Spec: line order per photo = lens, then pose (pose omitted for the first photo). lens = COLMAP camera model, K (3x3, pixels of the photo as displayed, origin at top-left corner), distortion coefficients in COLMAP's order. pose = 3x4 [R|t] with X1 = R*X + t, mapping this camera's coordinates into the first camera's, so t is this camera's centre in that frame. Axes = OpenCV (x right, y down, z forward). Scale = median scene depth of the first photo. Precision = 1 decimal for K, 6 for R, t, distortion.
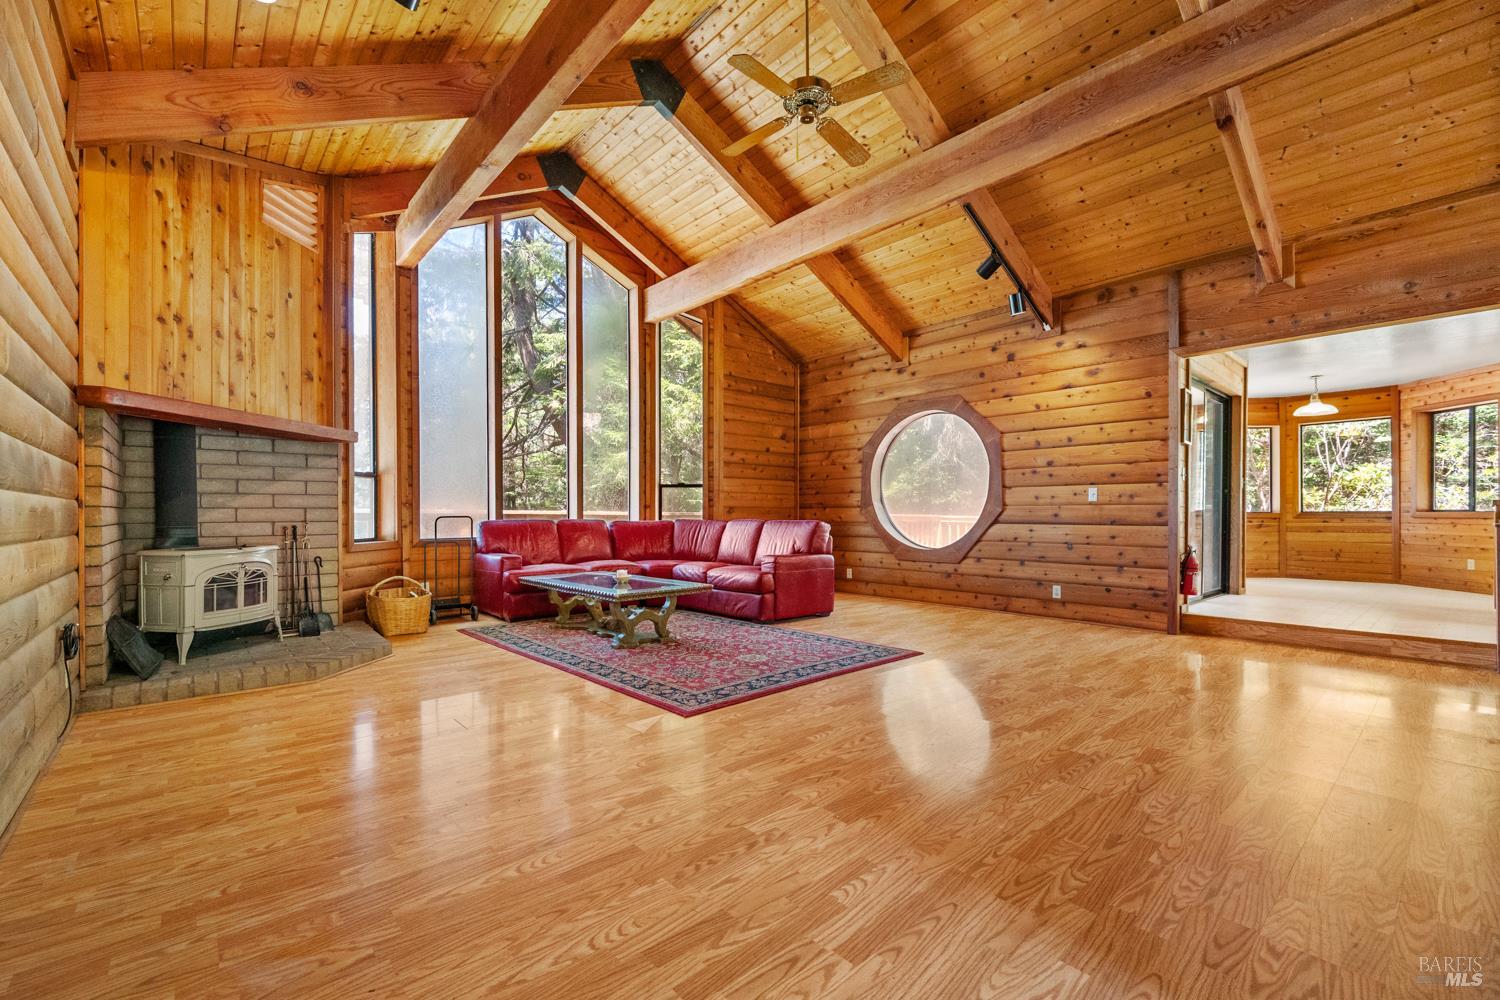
lens RADIAL K [[641.9, 0, 737.7], [0, 641.9, 513.3], [0, 0, 1]] dist [-0.003564, -0.000619]
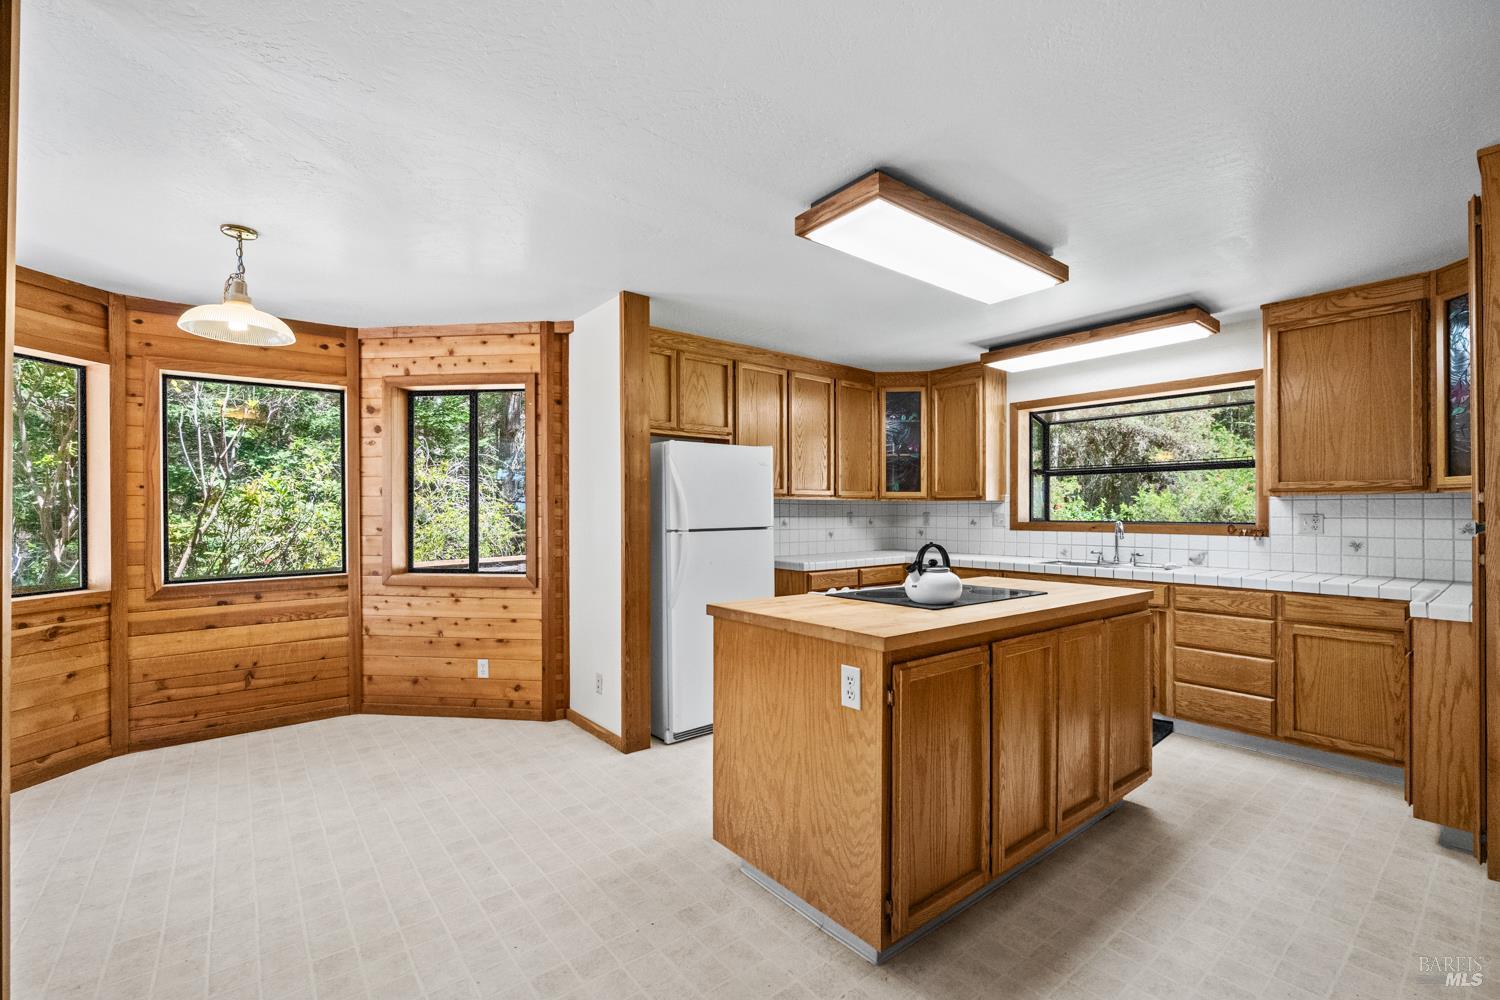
lens RADIAL K [[634.7, 0, 737.3], [0, 634.7, 511.0], [0, 0, 1]] dist [-0.002451, -0.000314]
pose [[0.043571, -0.002558, 0.999047, 0.543392], [0.000102, 0.999997, 0.002556, -0.055660], [-0.999050, -0.000010, 0.043571, 0.682976]]
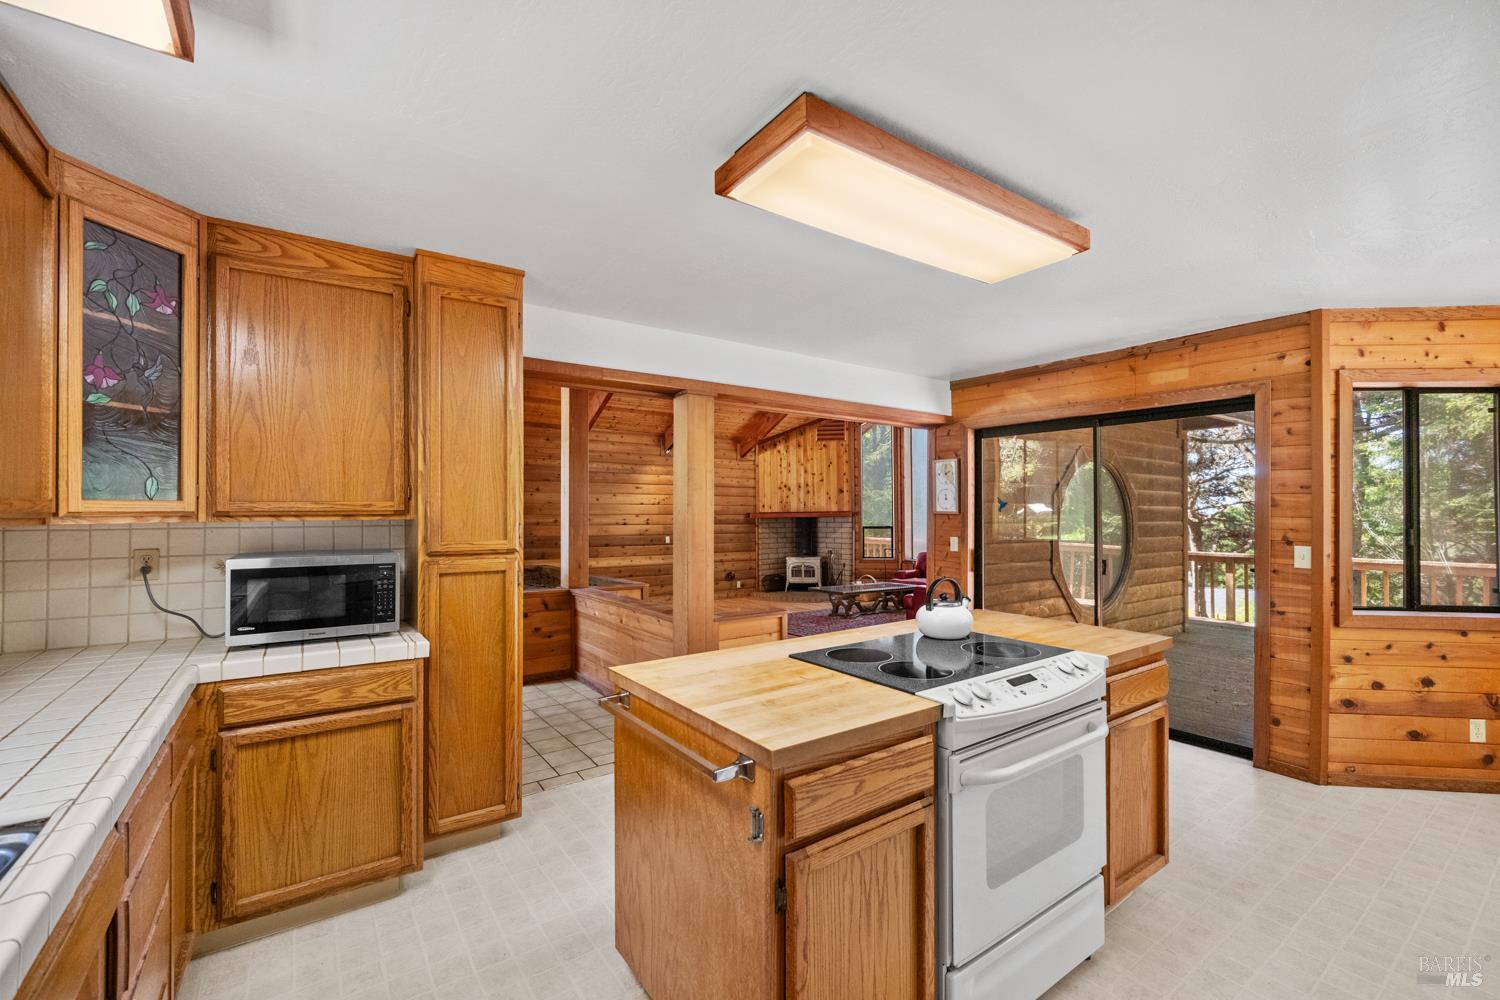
lens RADIAL K [[634.7, 0, 737.3], [0, 634.7, 511.0], [0, 0, 1]] dist [-0.002451, -0.000314]
pose [[-0.108883, -0.011706, -0.993986, 1.157859], [0.002806, 0.999923, -0.012083, -0.067345], [0.994051, -0.004104, -0.108842, 0.540307]]
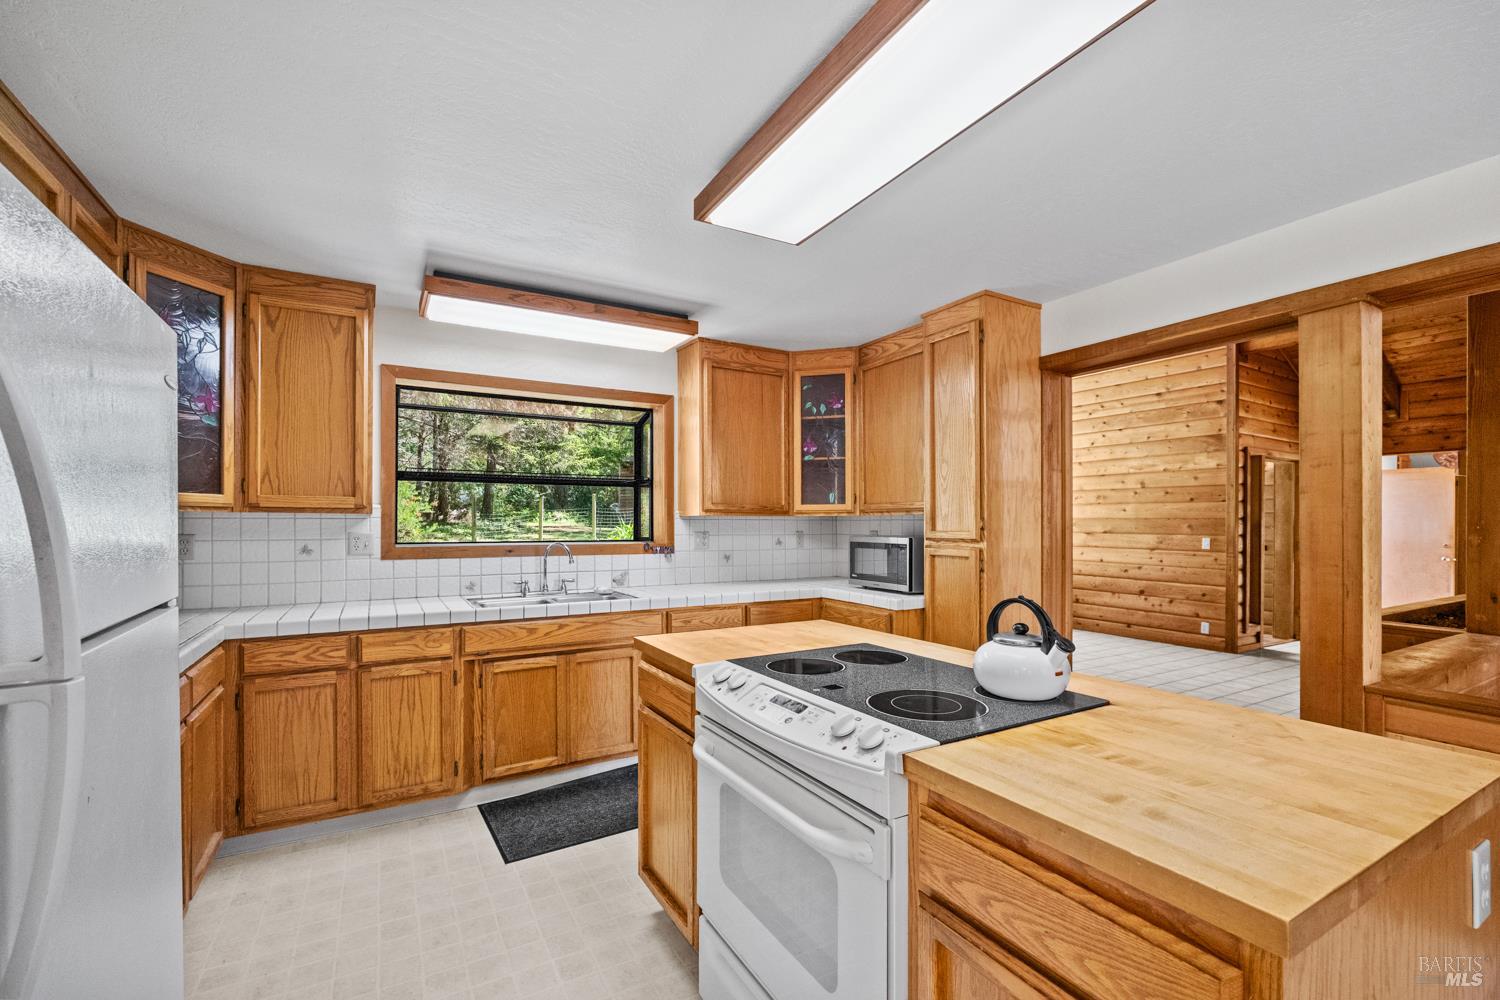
lens RADIAL K [[641.9, 0, 737.7], [0, 641.9, 513.3], [0, 0, 1]] dist [-0.003564, -0.000619]
pose [[-0.981167, -0.002887, 0.193139, 0.895872], [-0.005361, 0.999910, -0.012287, -0.061285], [-0.193086, -0.013091, -0.981095, 0.803745]]
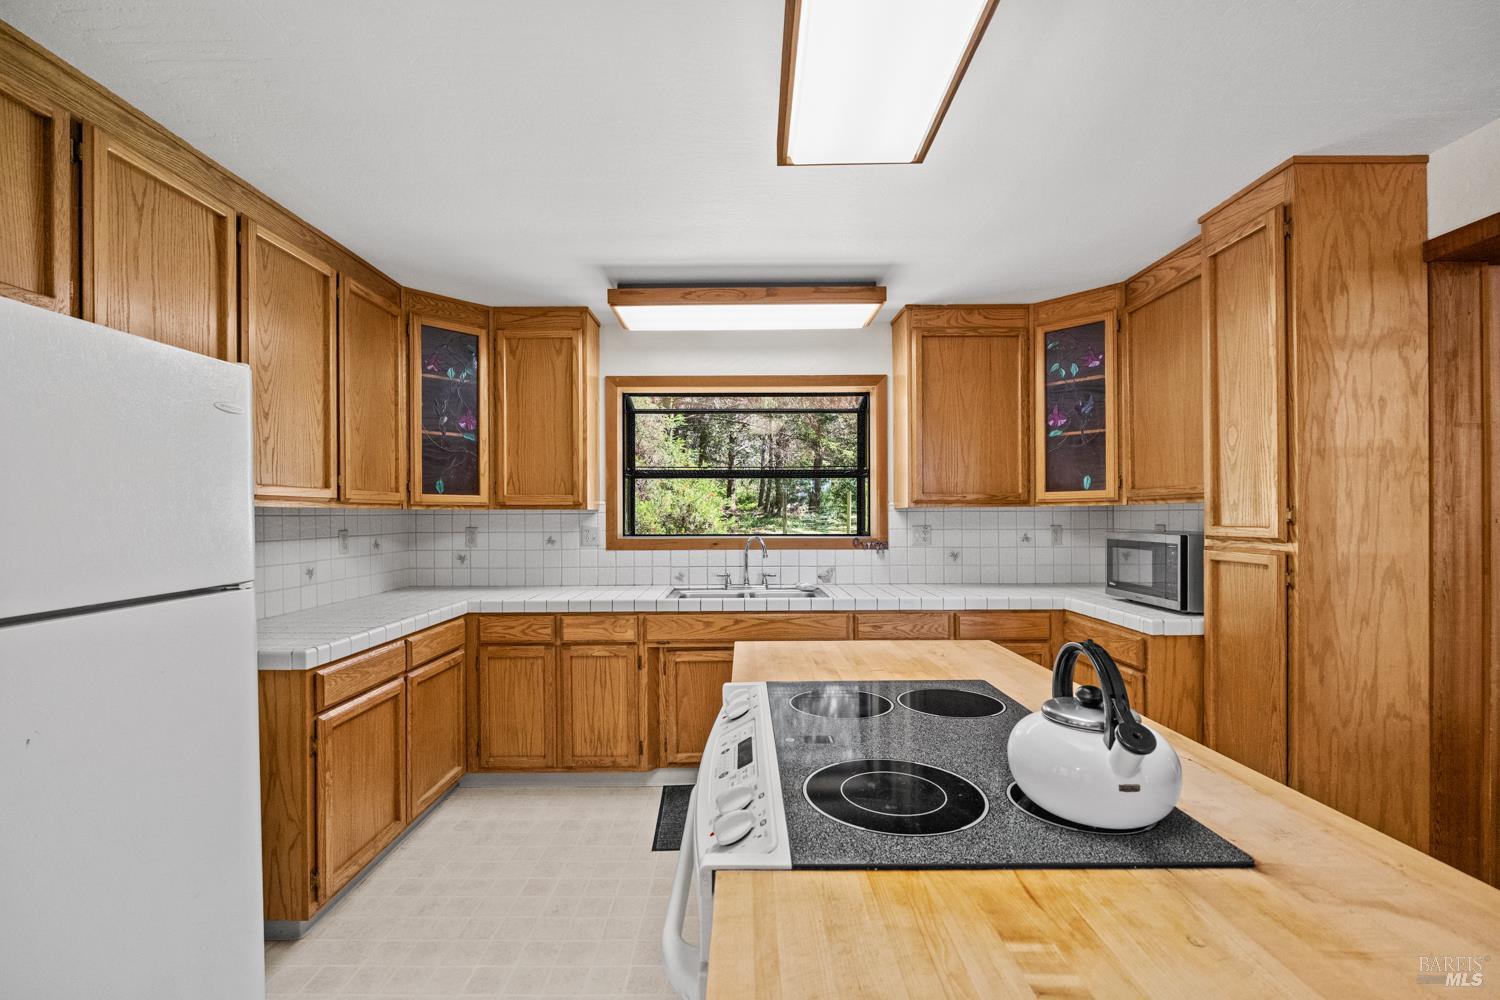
lens RADIAL K [[634.7, 0, 737.3], [0, 634.7, 511.0], [0, 0, 1]] dist [-0.002451, -0.000314]
pose [[-0.755556, 0.003755, 0.655073, 0.824736], [0.002716, 0.999993, -0.002601, -0.062157], [-0.655078, -0.000186, -0.755561, 0.725623]]
